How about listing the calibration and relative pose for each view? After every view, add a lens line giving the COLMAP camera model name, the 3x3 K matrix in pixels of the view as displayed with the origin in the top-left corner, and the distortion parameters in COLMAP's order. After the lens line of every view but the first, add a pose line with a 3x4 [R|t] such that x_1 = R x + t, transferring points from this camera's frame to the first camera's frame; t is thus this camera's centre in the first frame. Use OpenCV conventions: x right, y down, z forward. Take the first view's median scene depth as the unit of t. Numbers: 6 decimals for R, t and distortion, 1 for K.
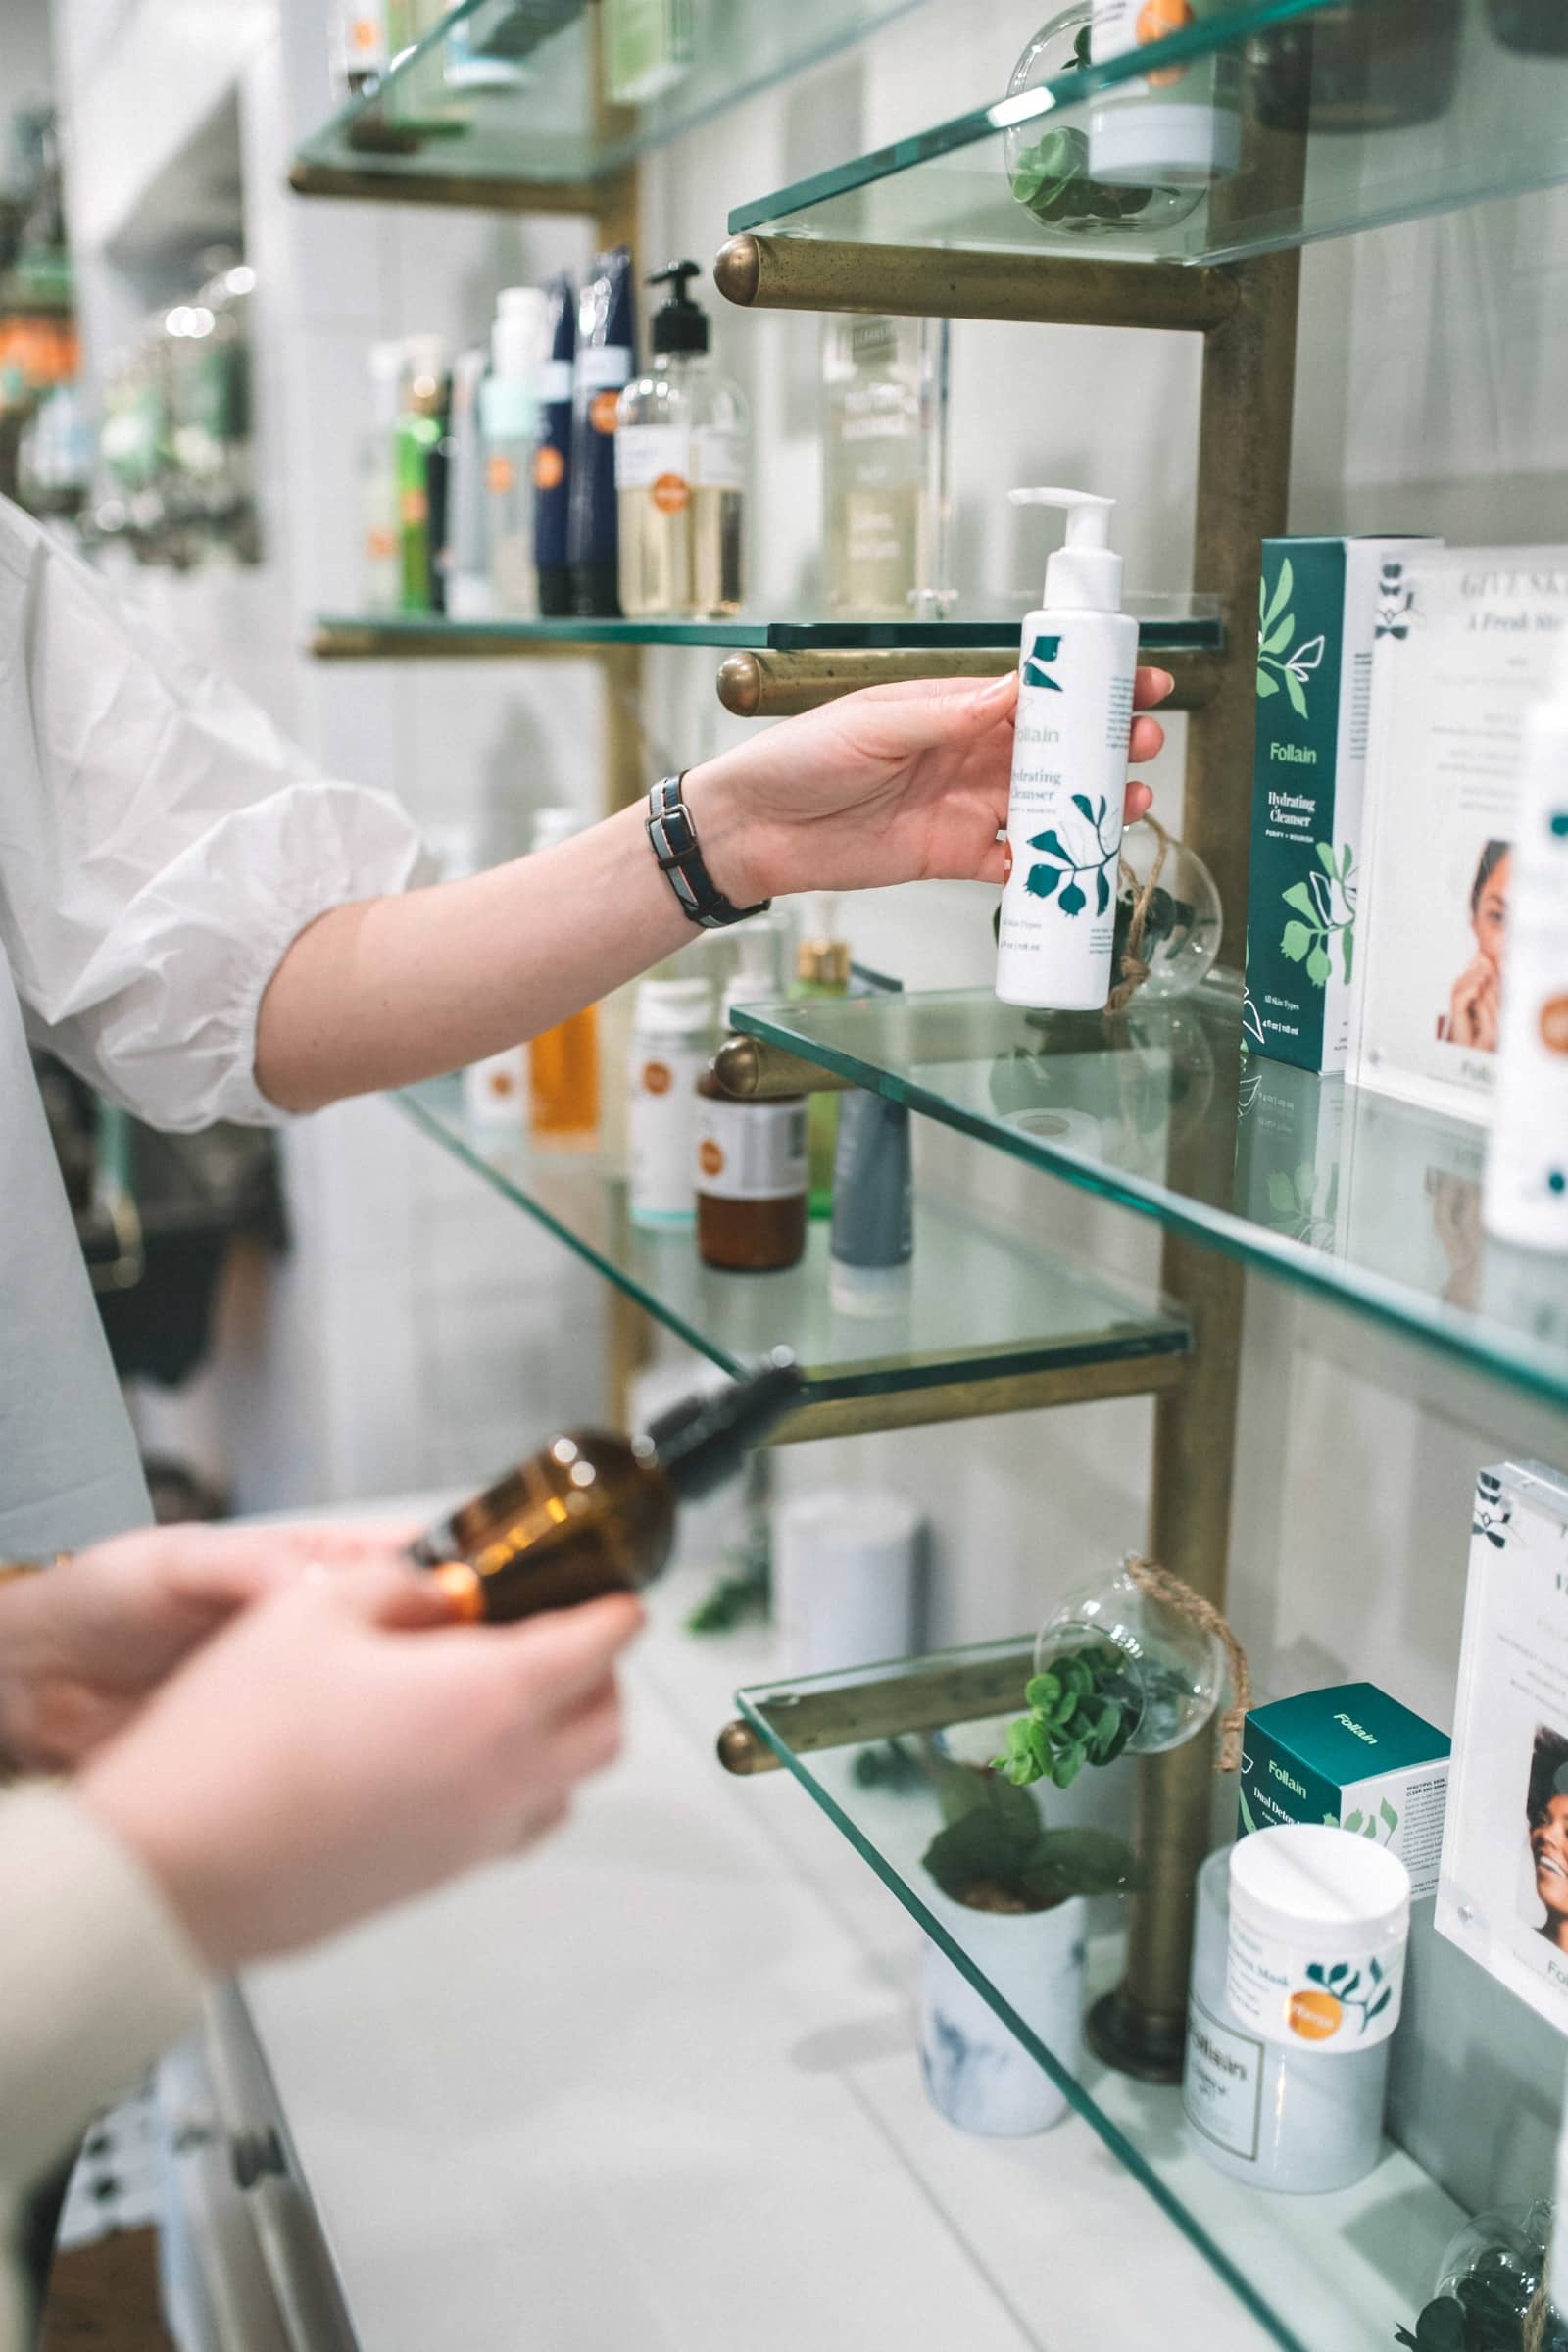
lens RADIAL K [[2323.6, 0, 784.0], [0, 2323.6, 1176.0], [0, 0, 1]] dist [-0.011746, 0.041488]
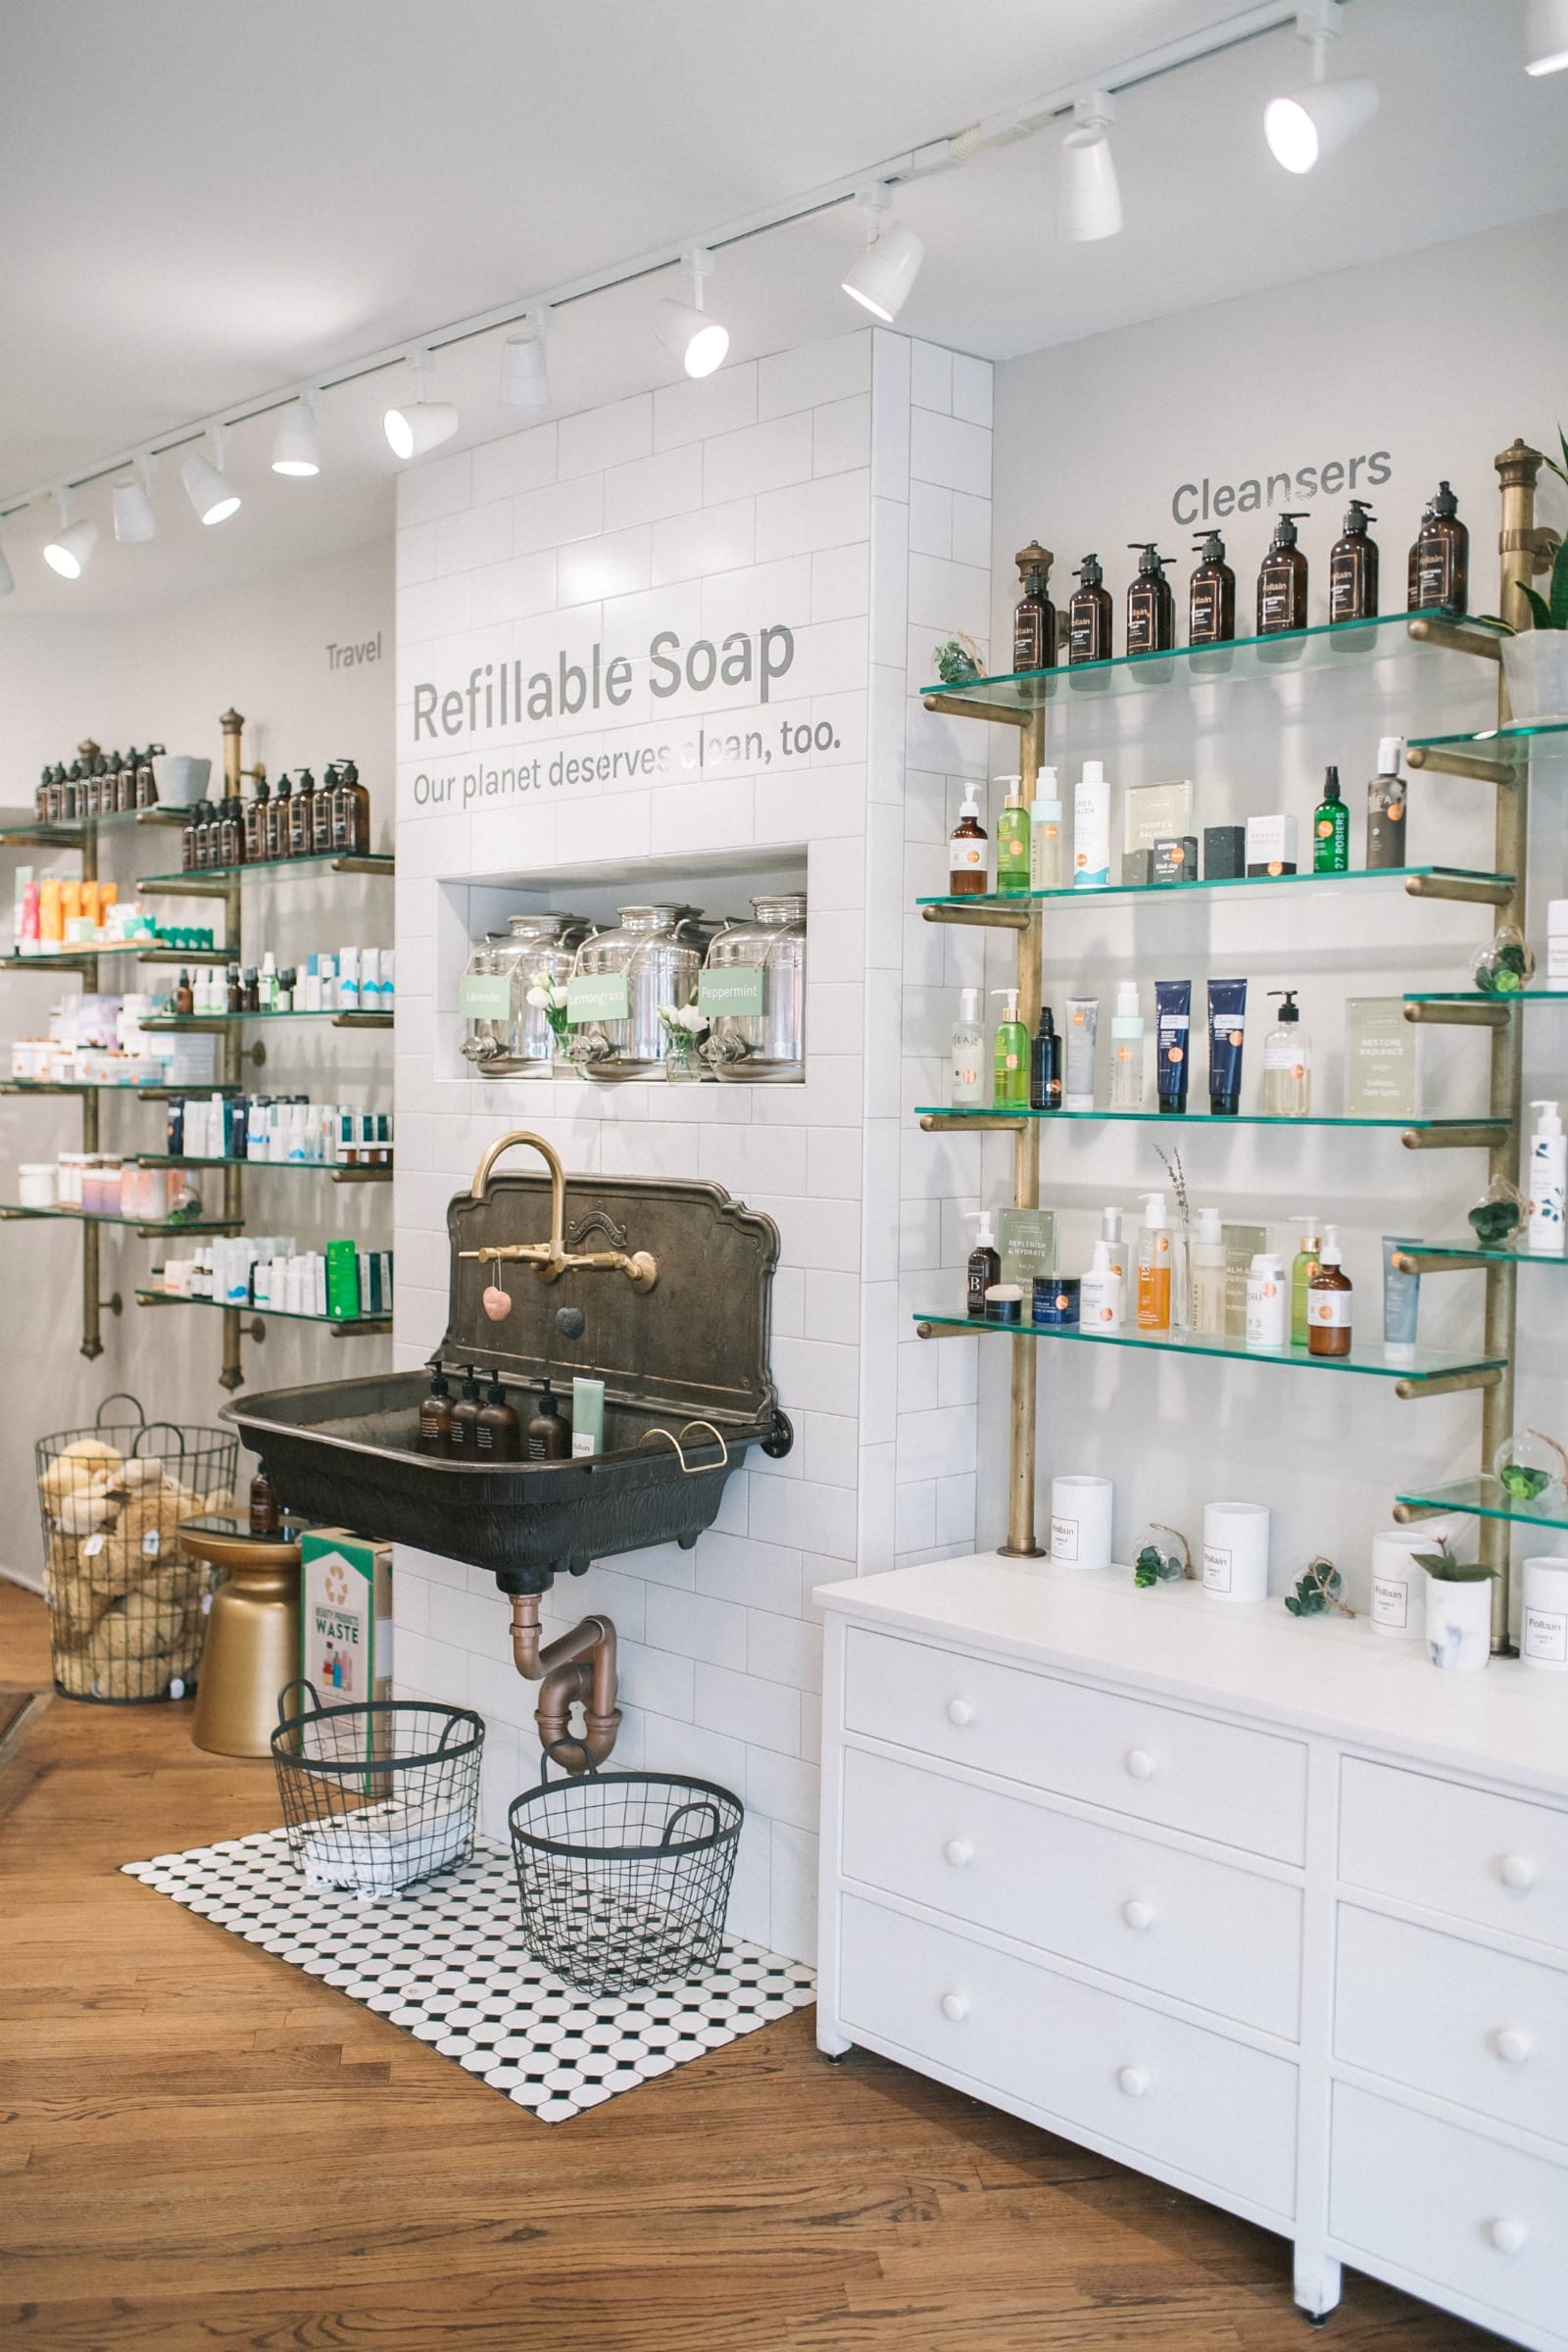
lens RADIAL K [[2252.5, 0, 784.0], [0, 2252.5, 1176.0], [0, 0, 1]] dist [0.003948, 0.009723]
pose [[0.932328, -0.009758, 0.361481, -2.118256], [0.080484, 0.980162, -0.181123, 0.357629], [-0.352542, 0.197960, 0.914618, -1.644393]]
